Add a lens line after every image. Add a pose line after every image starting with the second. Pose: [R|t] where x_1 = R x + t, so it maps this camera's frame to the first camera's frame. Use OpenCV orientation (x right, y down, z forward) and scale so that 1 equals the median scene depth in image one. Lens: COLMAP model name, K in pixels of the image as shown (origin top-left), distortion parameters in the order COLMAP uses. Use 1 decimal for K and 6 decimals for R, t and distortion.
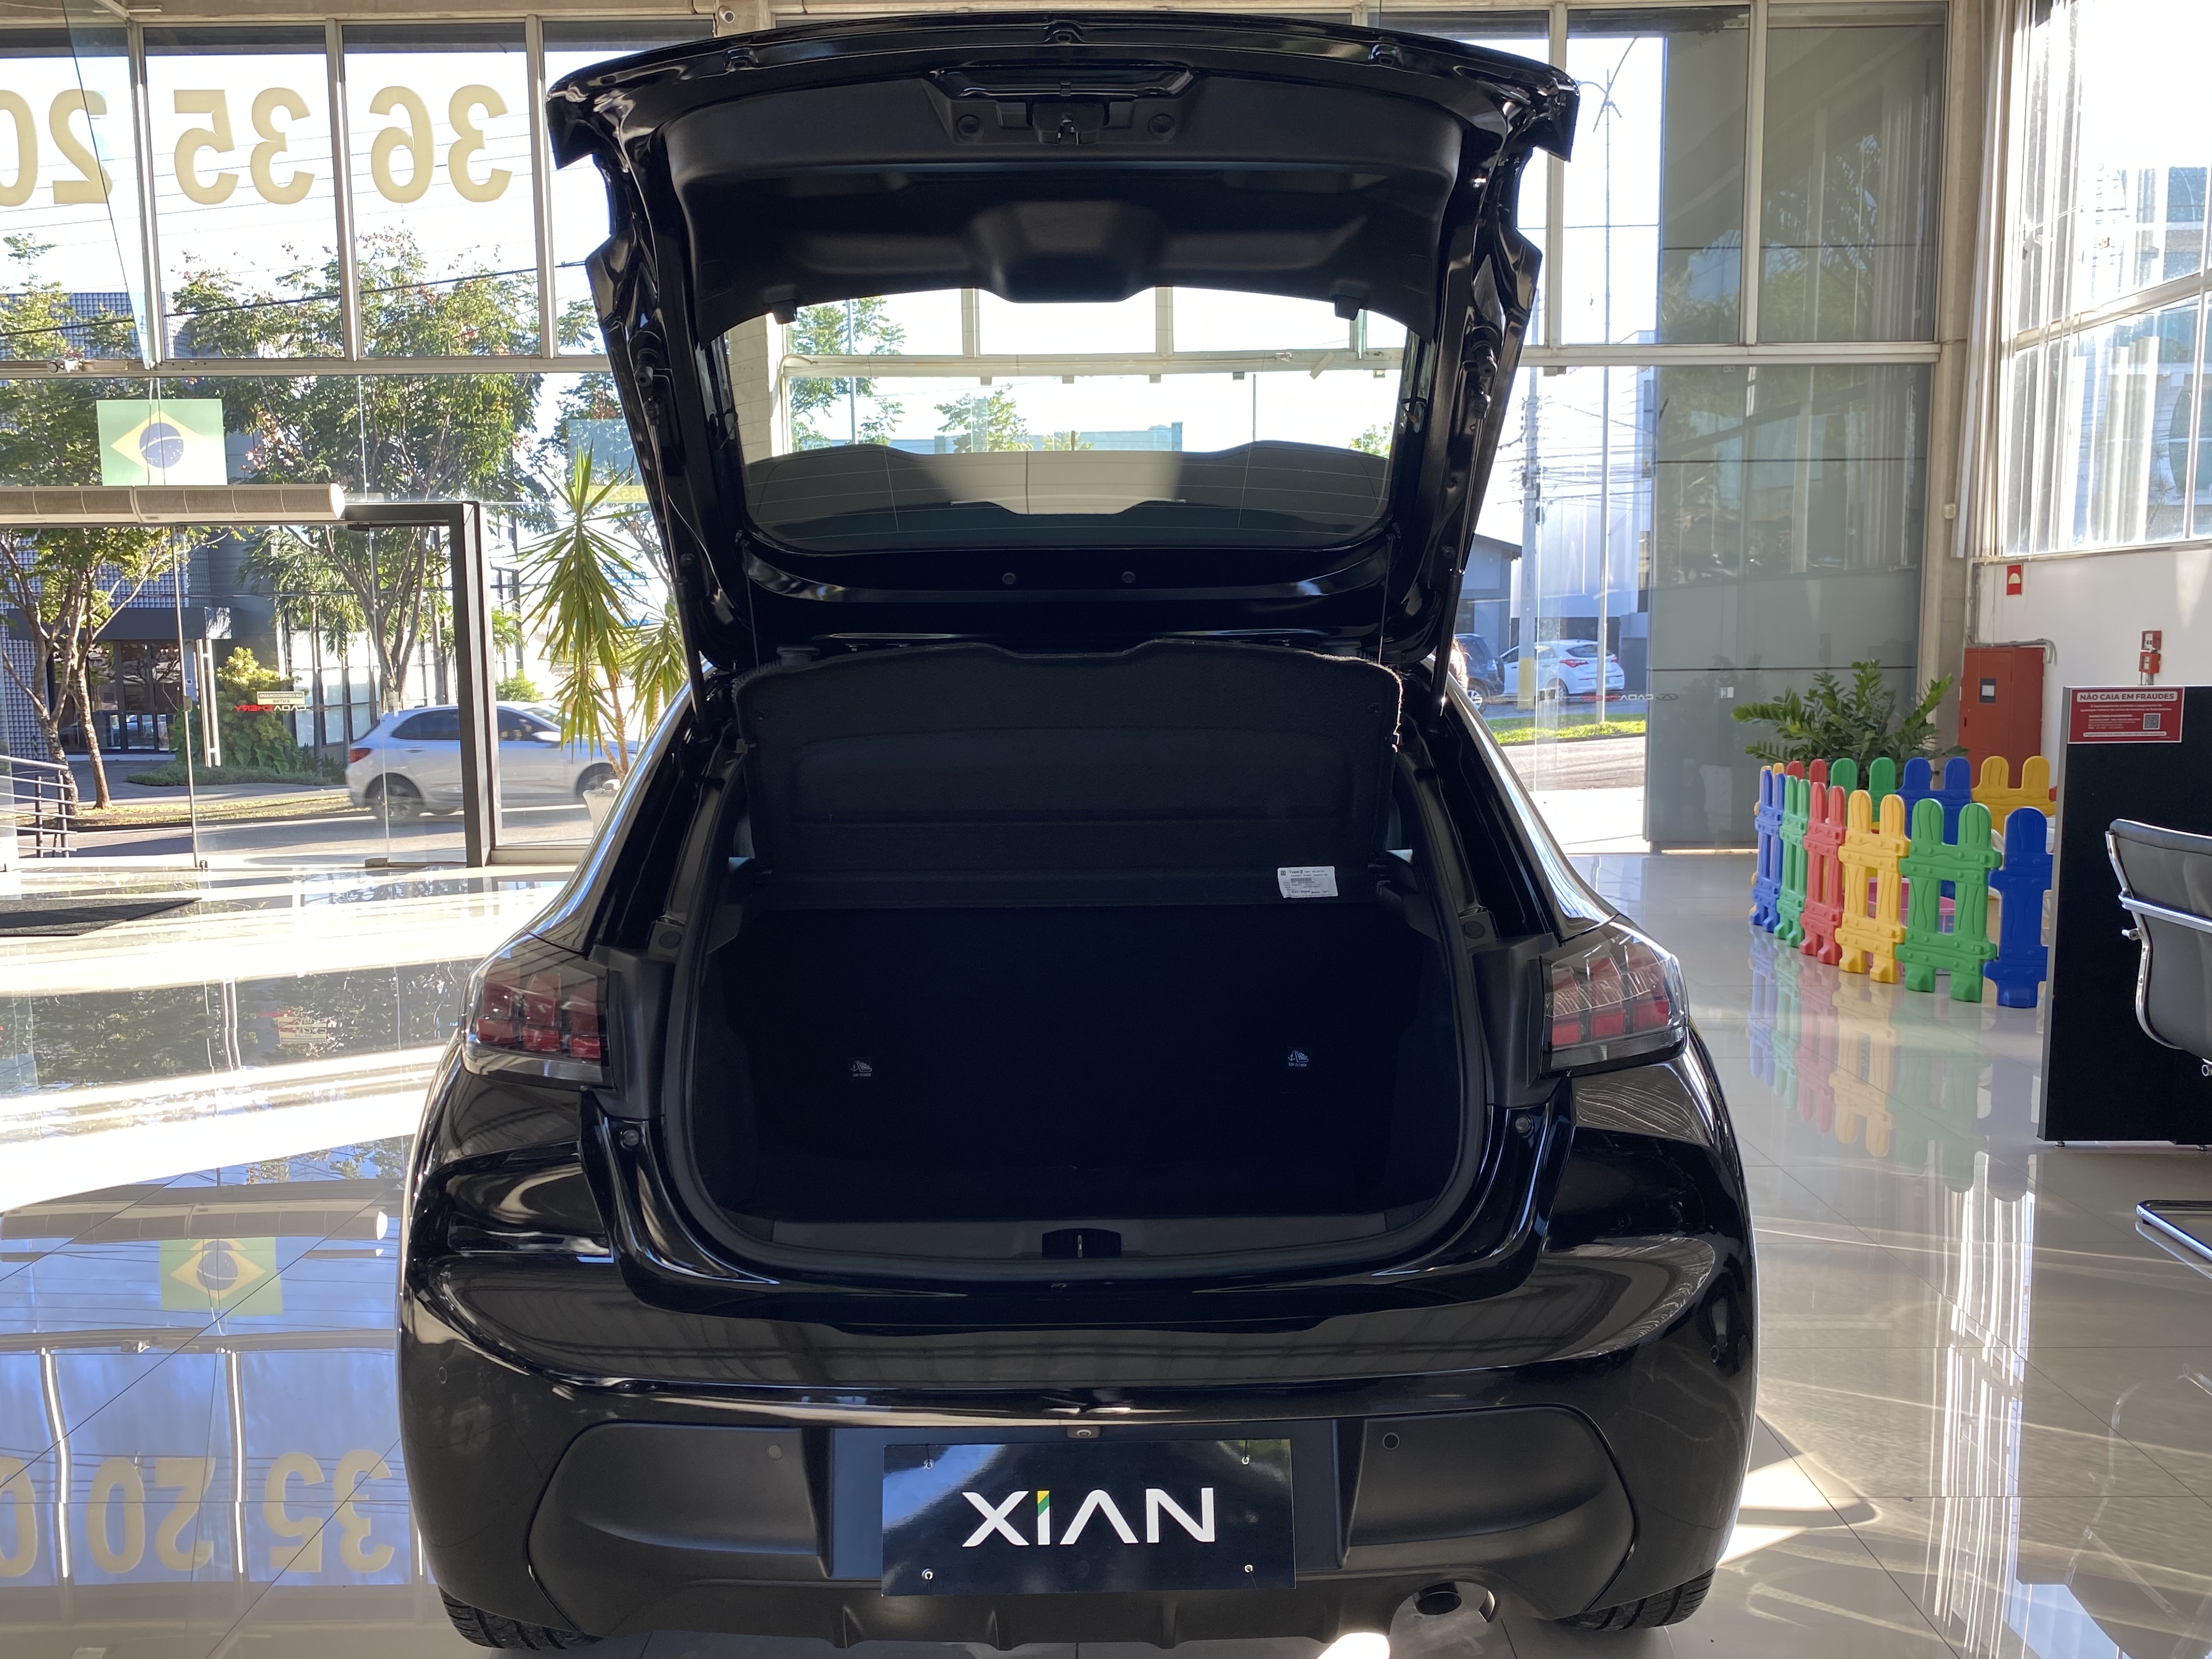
lens RADIAL K [[1714.3, 0, 1111.5], [0, 1714.3, 836.9], [0, 0, 1]] dist [0.006822, -0.008170]
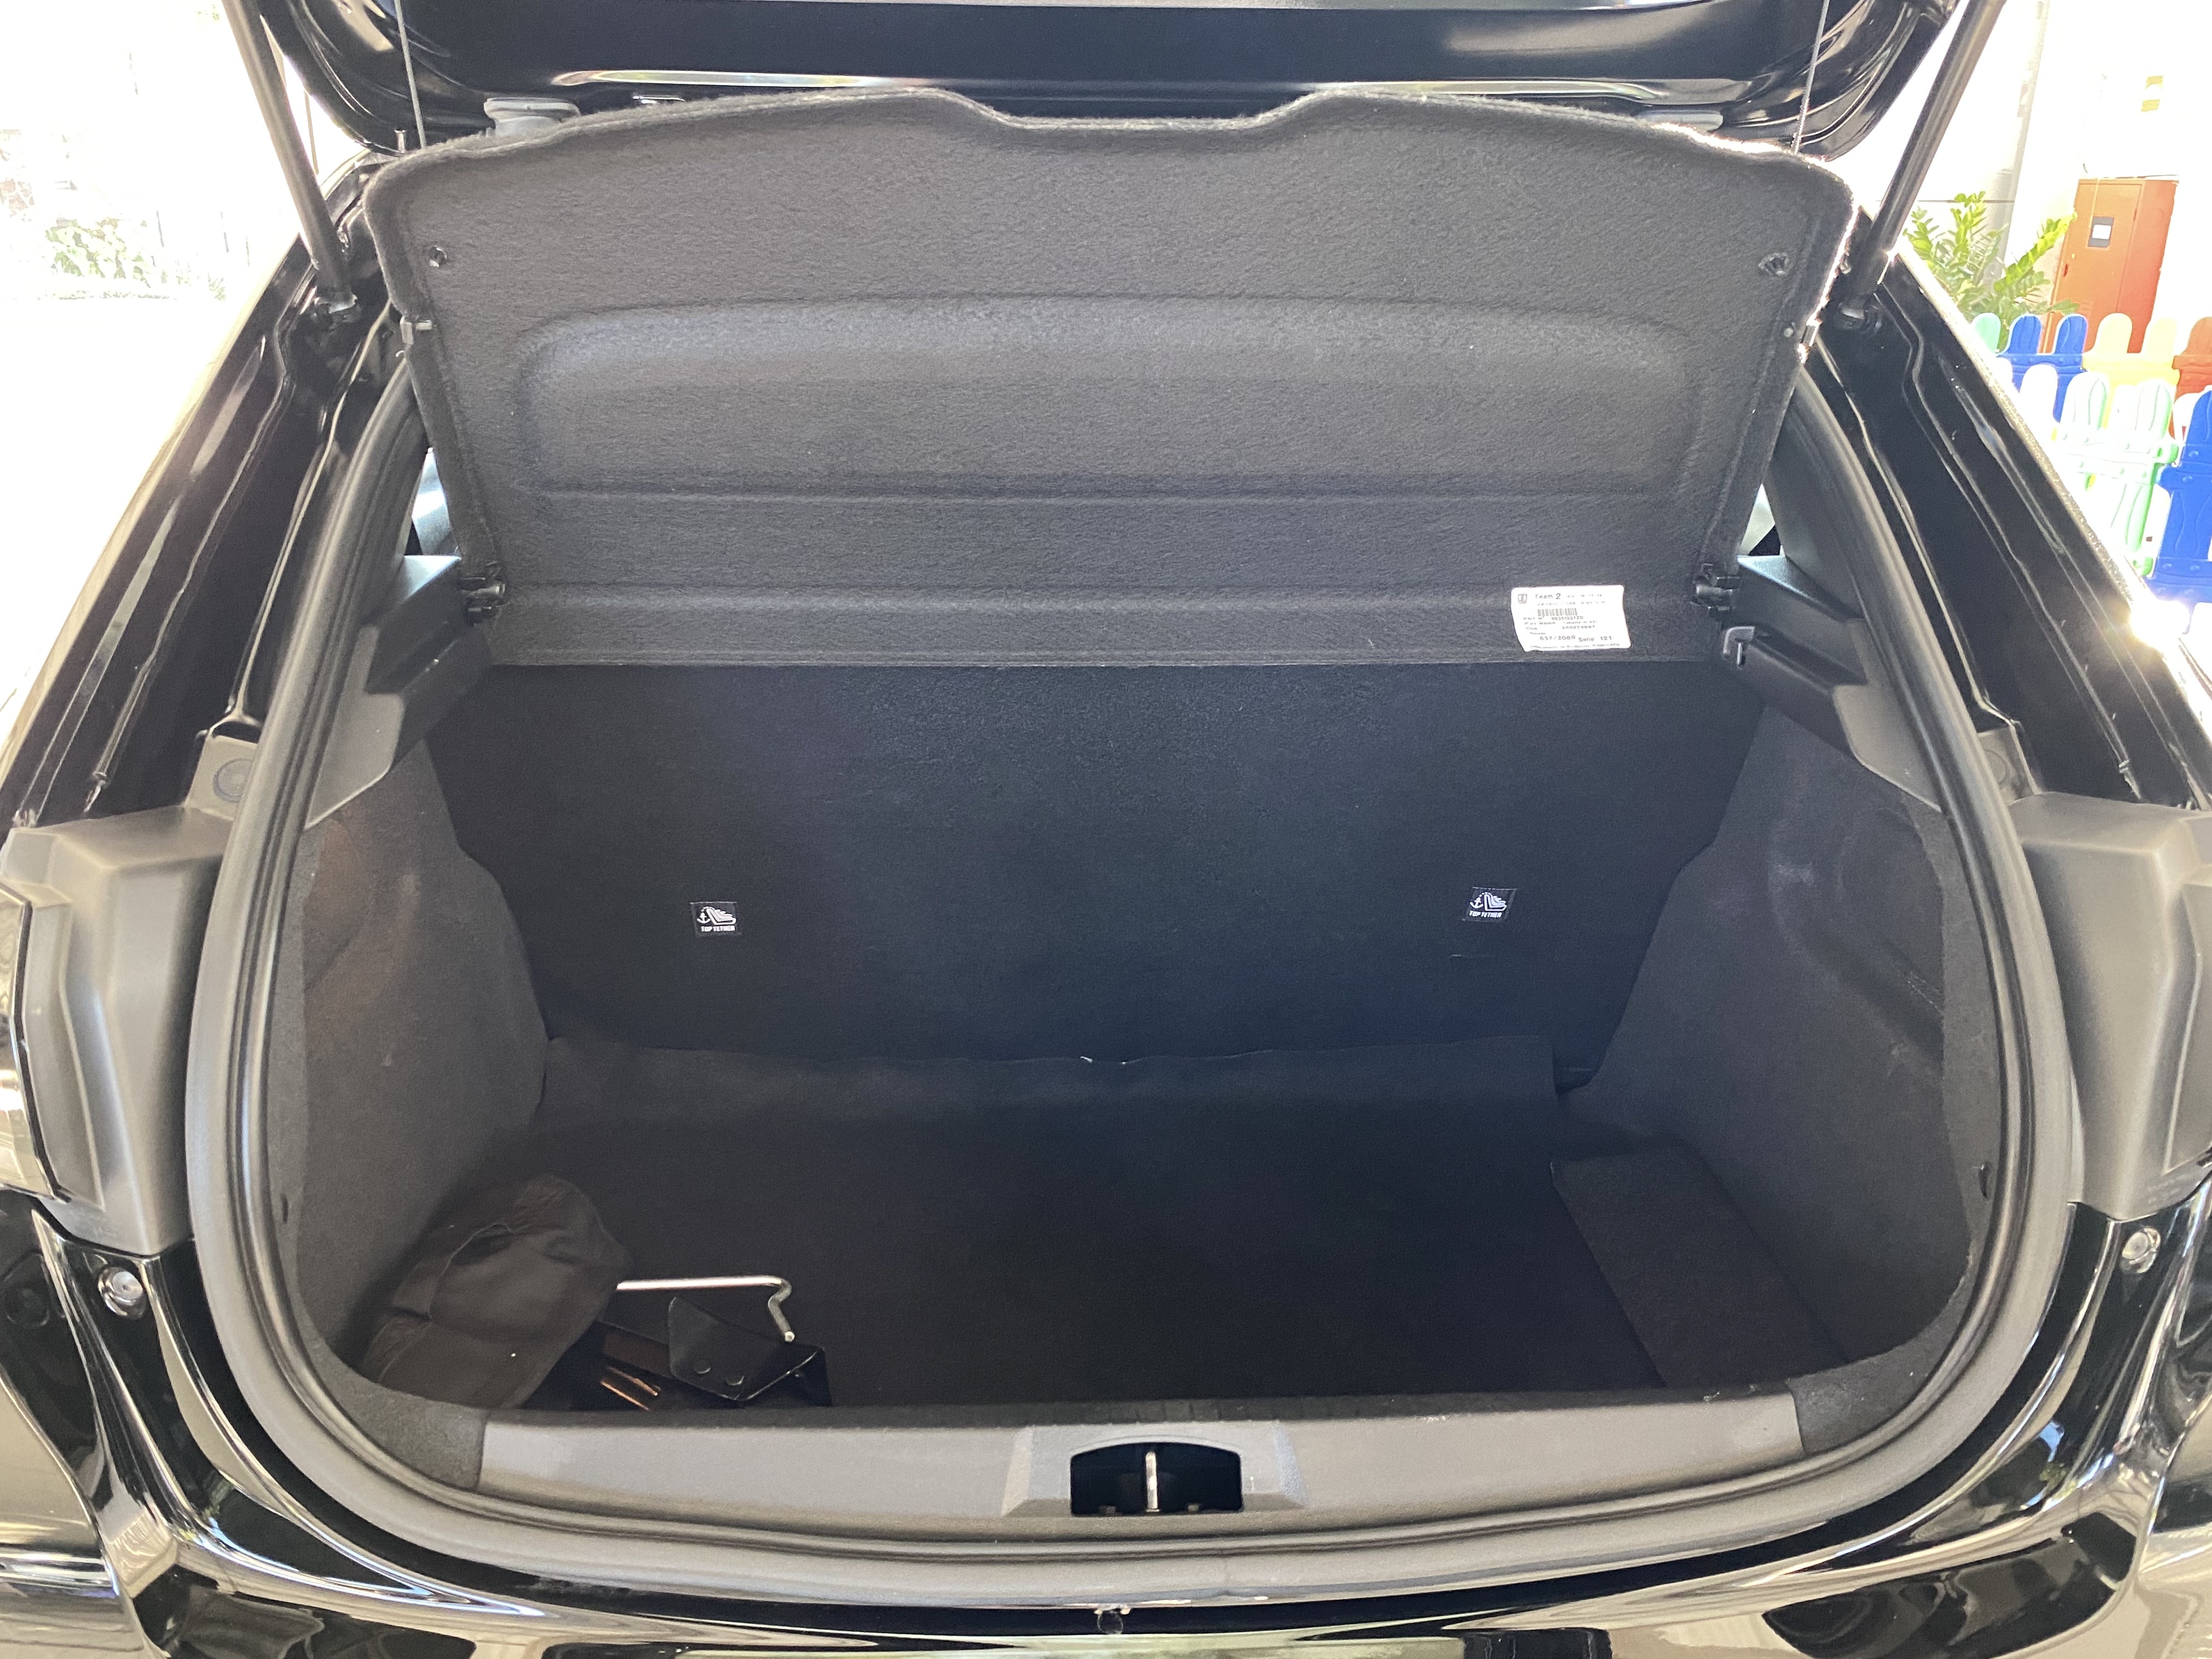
lens RADIAL K [[1714.3, 0, 1092.6], [0, 1714.3, 836.2], [0, 0, 1]] dist [0.006822, -0.008170]
pose [[0.999612, 0.011506, 0.025352, -0.040119], [-0.017725, 0.965231, 0.260795, -0.041888], [-0.021470, -0.261143, 0.965061, 0.497972]]
